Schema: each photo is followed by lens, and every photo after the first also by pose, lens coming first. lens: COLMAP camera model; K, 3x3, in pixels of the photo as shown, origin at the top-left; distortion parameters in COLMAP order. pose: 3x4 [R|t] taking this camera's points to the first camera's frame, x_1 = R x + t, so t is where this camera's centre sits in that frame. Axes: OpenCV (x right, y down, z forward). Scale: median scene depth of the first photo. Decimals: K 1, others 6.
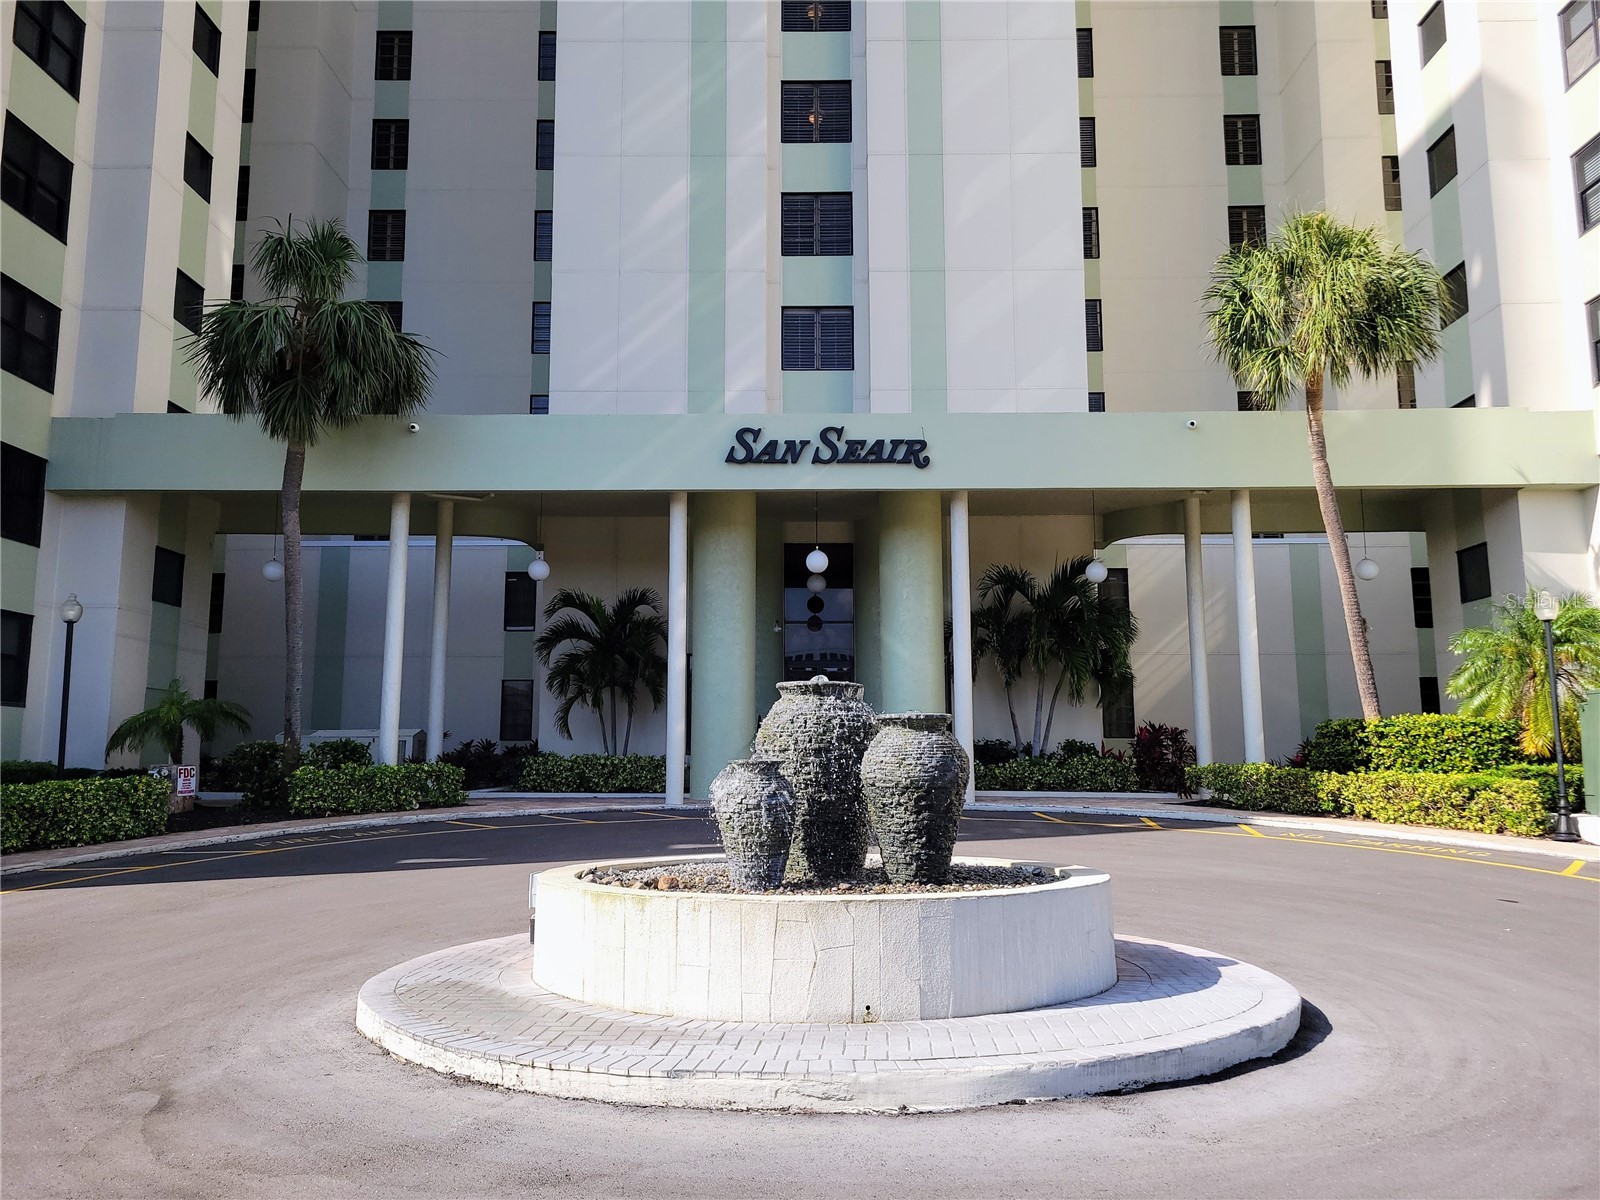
lens RADIAL K [[1207.6, 0, 803.3], [0, 1207.6, 597.6], [0, 0, 1]] dist [0.050939, -0.034438]
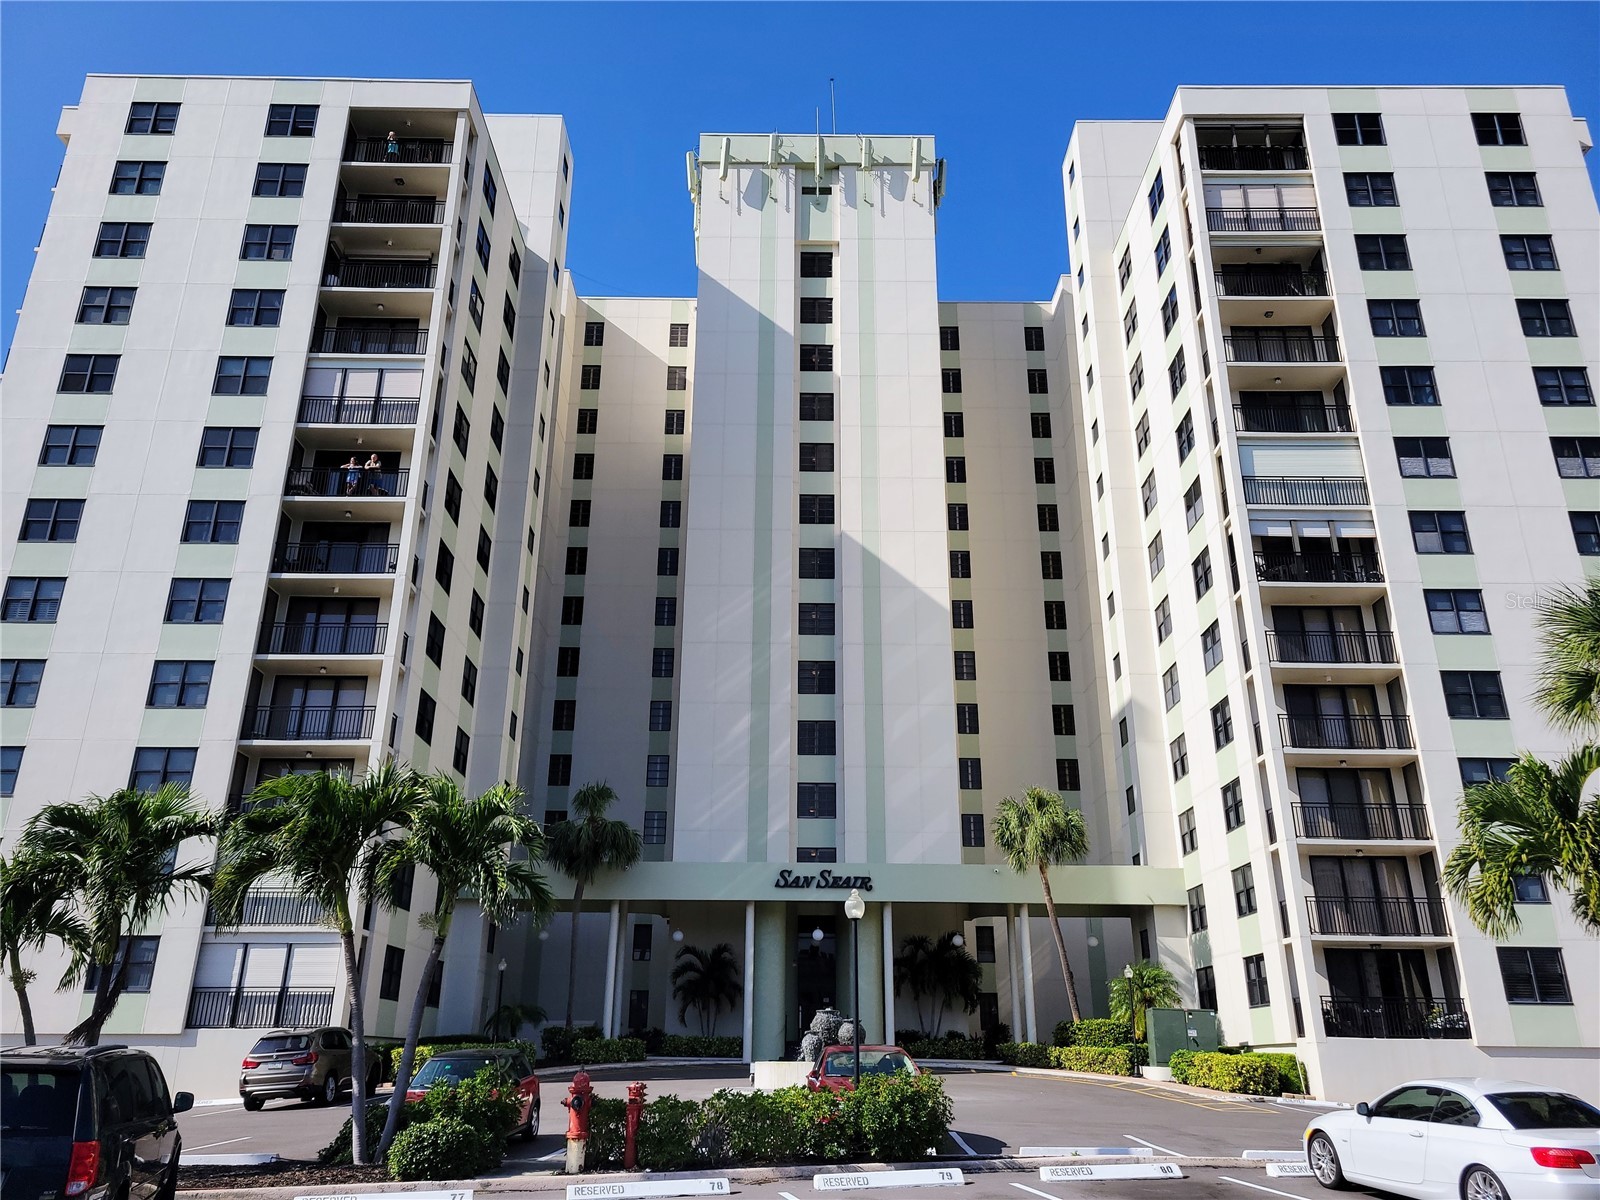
lens RADIAL K [[1207.6, 0, 794.0], [0, 1207.6, 597.8], [0, 0, 1]] dist [0.050939, -0.034438]
pose [[0.999912, 0.012021, 0.005641, -0.047742], [-0.010457, 0.974653, -0.223479, -0.128296], [-0.008185, 0.223400, 0.974692, -1.123990]]
